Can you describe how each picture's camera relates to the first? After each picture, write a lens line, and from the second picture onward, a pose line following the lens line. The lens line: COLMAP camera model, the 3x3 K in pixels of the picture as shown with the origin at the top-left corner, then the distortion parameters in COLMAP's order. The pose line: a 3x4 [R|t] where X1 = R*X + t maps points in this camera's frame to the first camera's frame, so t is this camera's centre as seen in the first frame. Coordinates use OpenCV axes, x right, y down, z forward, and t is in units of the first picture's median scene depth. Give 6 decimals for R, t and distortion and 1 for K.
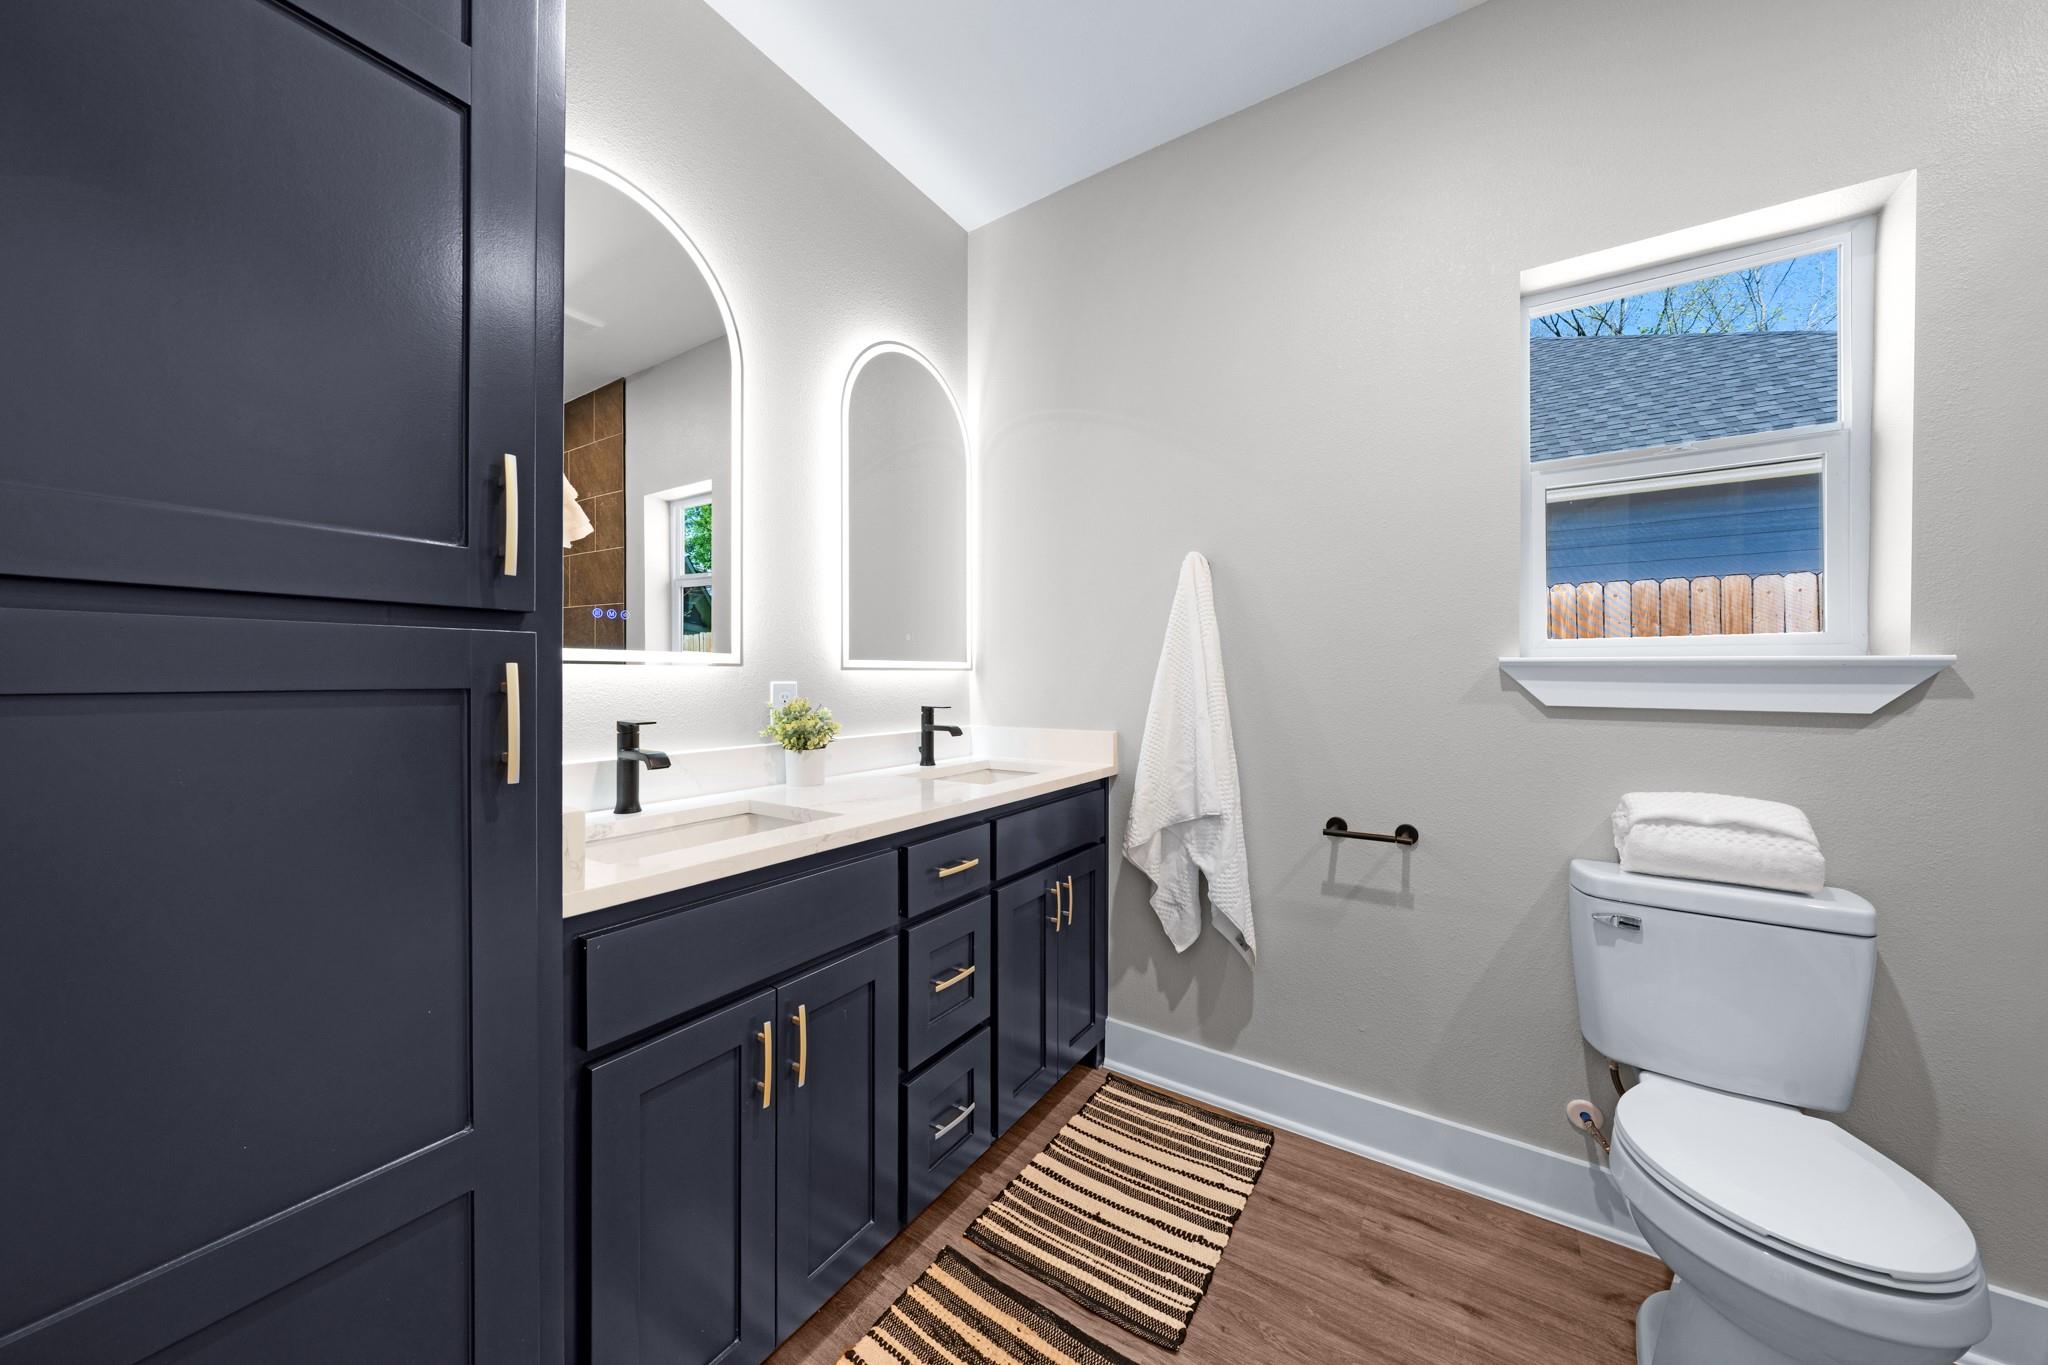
lens RADIAL K [[689.6, 0, 1016.3], [0, 689.6, 685.5], [0, 0, 1]] dist [0.001222, 0.000260]
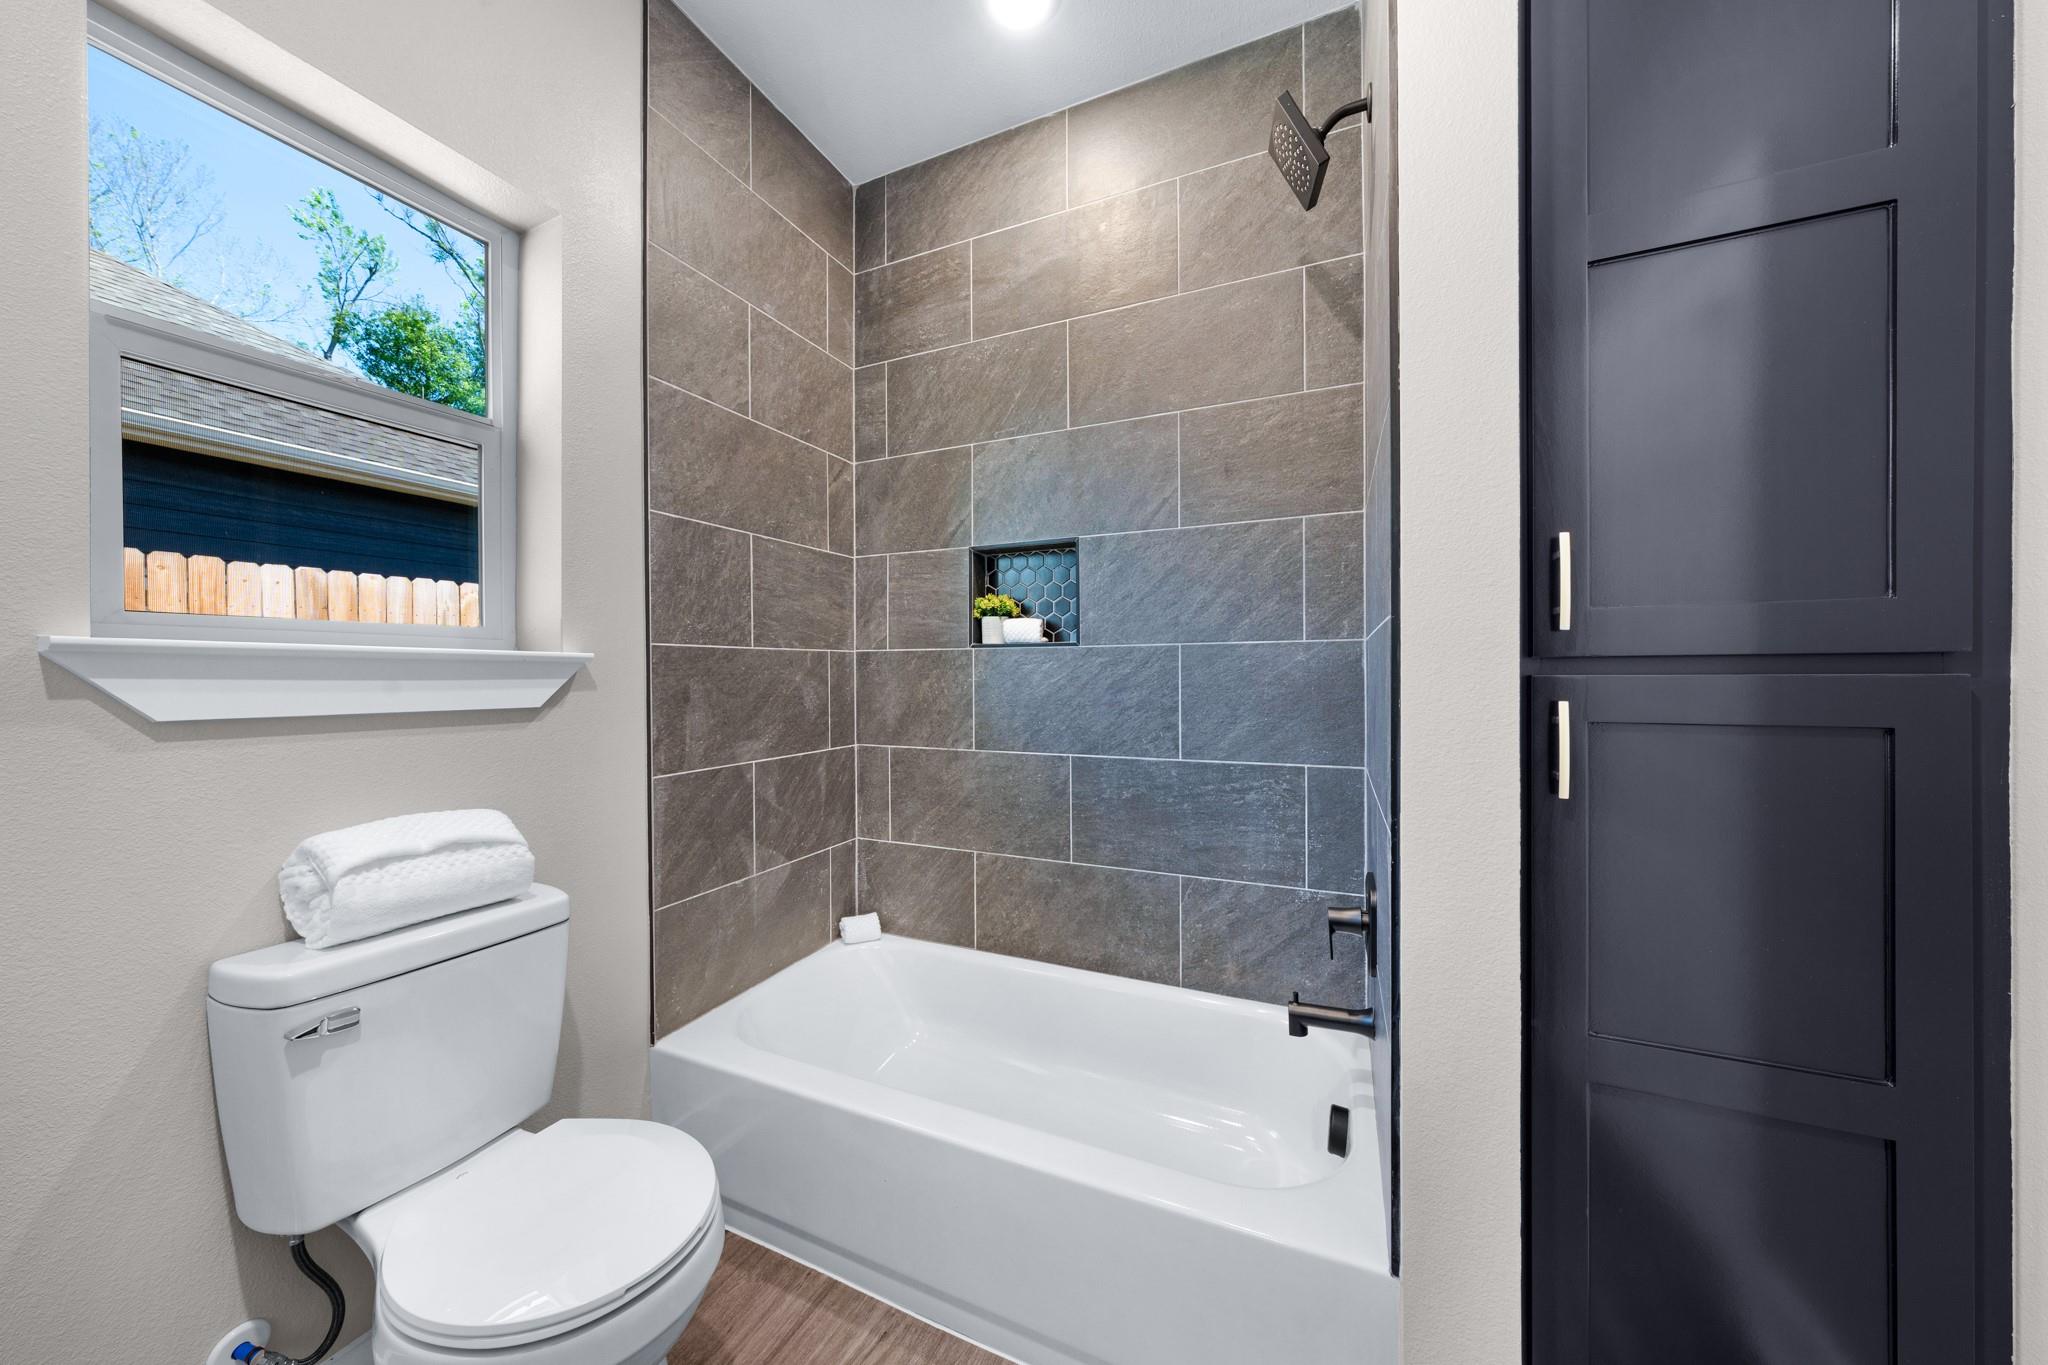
lens RADIAL K [[689.6, 0, 1024.7], [0, 689.6, 674.2], [0, 0, 1]] dist [0.001222, 0.000260]
pose [[-0.137880, -0.002944, 0.990445, 0.073164], [0.011746, 0.999920, 0.004607, -0.004431], [-0.990379, 0.012269, -0.137834, 0.318294]]
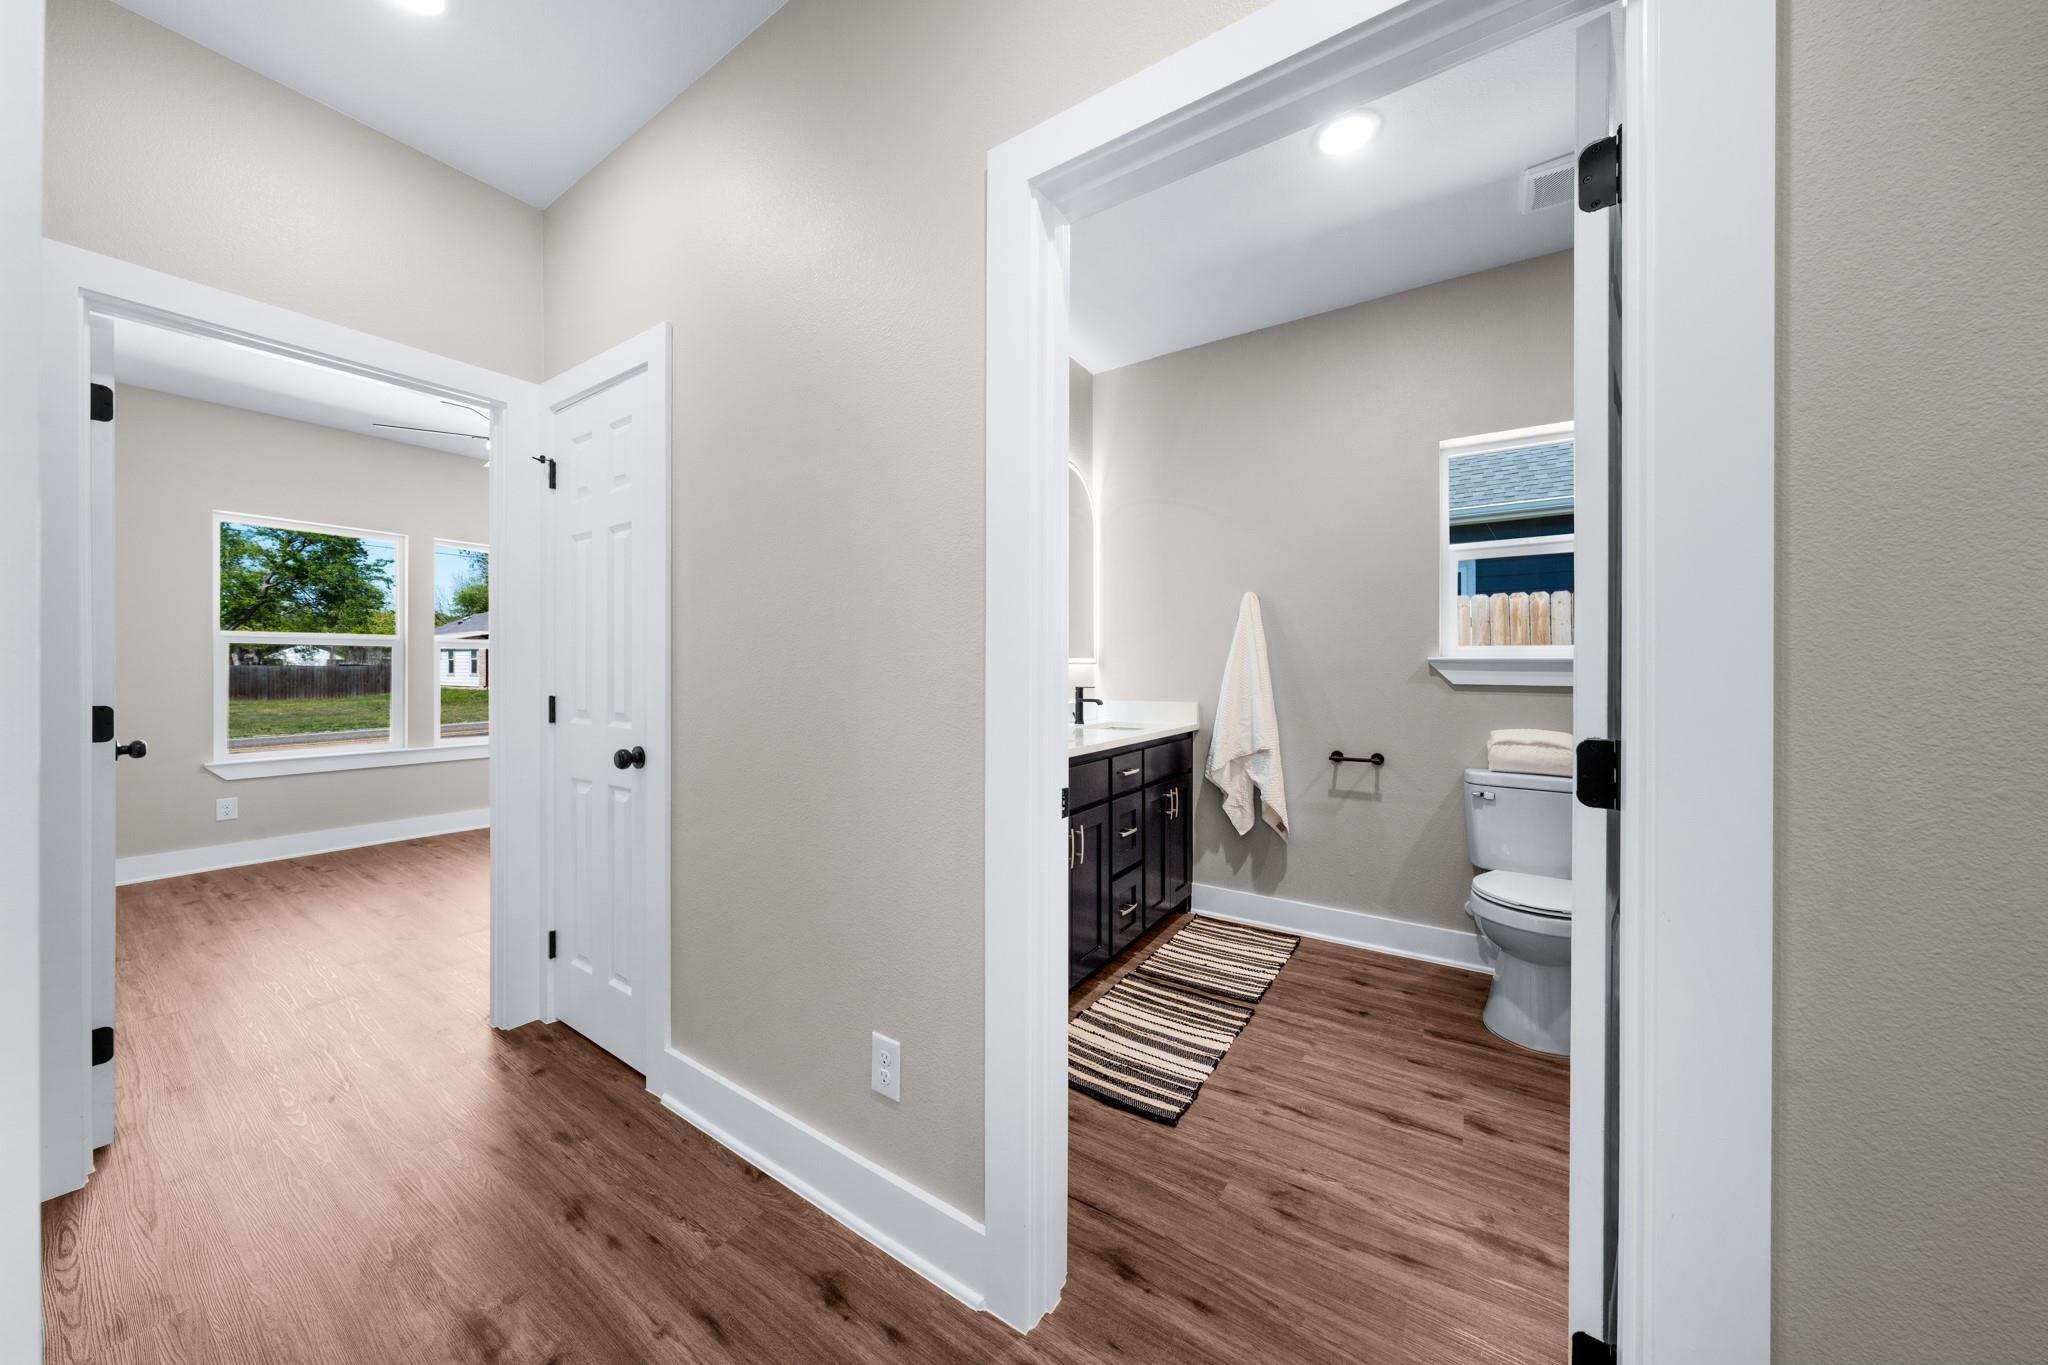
lens RADIAL K [[689.6, 0, 1010.2], [0, 689.6, 672.8], [0, 0, 1]] dist [0.001222, 0.000260]
pose [[0.999970, -0.000938, -0.007709, -0.347185], [0.000917, 0.999996, -0.002723, 0.002672], [0.007712, 0.002716, 0.999967, -0.748970]]
